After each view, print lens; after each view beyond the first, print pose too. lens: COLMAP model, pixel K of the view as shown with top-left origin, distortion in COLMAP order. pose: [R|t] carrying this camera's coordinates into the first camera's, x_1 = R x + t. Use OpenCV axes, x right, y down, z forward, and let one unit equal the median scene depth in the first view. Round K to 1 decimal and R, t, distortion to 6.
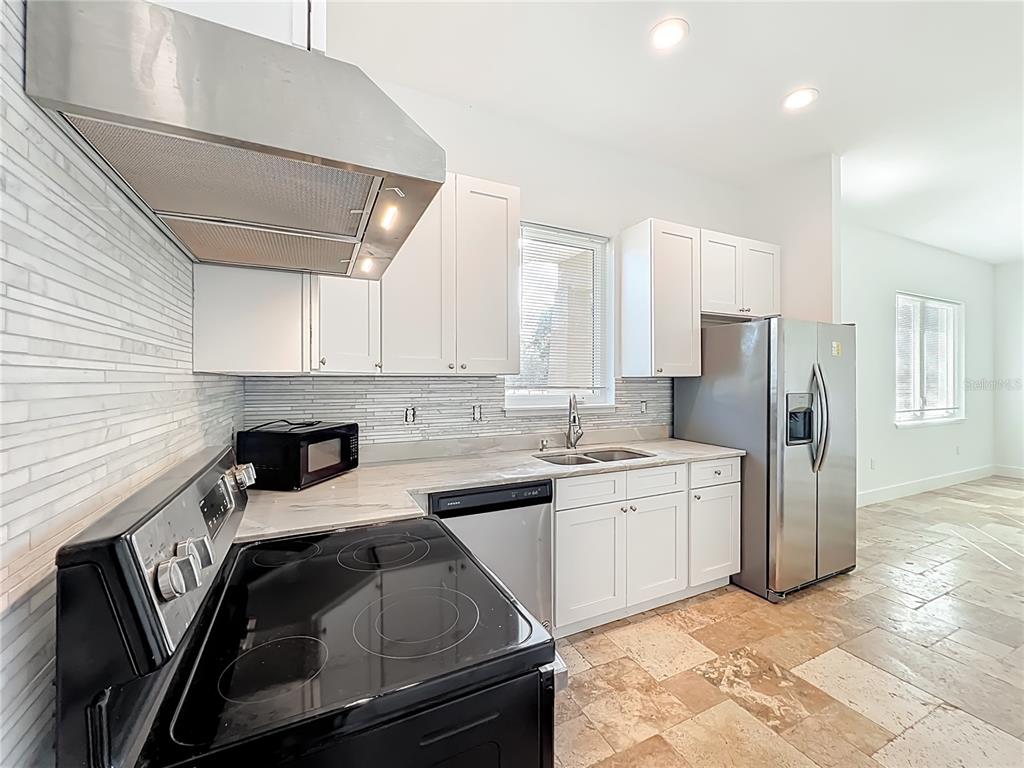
lens RADIAL K [[414.2, 0, 509.8], [0, 414.2, 375.9], [0, 0, 1]] dist [-0.003139, 0.000270]
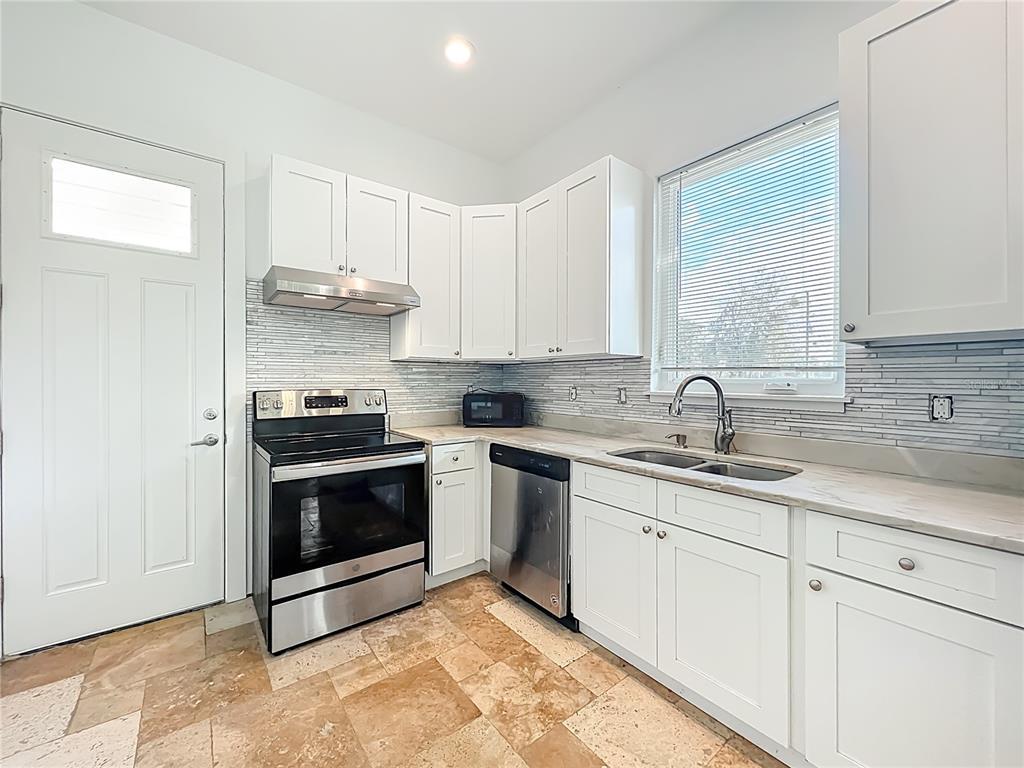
lens RADIAL K [[414.2, 0, 512.0], [0, 414.2, 380.5], [0, 0, 1]] dist [-0.003139, 0.000270]
pose [[0.211988, 0.001977, -0.977270, 0.889955], [0.007688, 0.999964, 0.003691, 0.052480], [0.977242, -0.008296, 0.211965, 0.583028]]
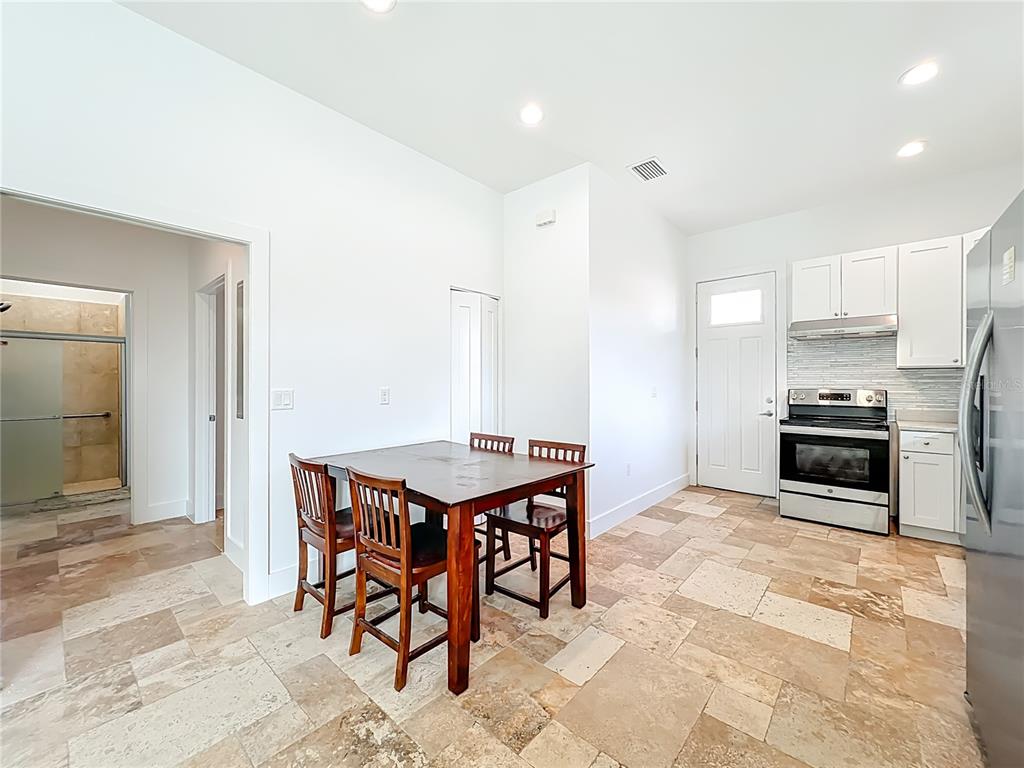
lens RADIAL K [[414.2, 0, 503.7], [0, 414.2, 380.7], [0, 0, 1]] dist [-0.003139, 0.000270]
pose [[-0.925189, -0.002409, -0.379499, 1.655433], [0.001805, 0.999941, -0.010748, 0.057035], [0.379503, -0.010629, -0.925130, 1.399762]]
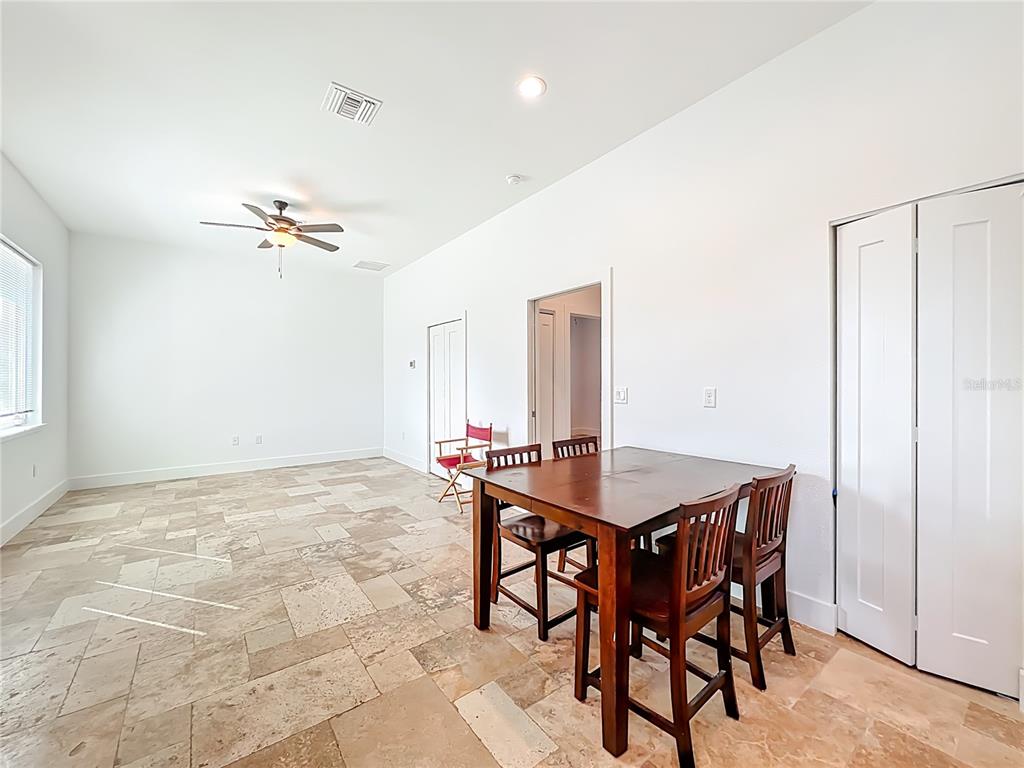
lens RADIAL K [[414.2, 0, 512.4], [0, 414.2, 380.7], [0, 0, 1]] dist [-0.003139, 0.000270]
pose [[-0.201102, -0.001214, 0.979570, 0.548497], [-0.006722, 0.999977, -0.000141, 0.049457], [-0.979547, -0.006613, -0.201106, 0.813631]]
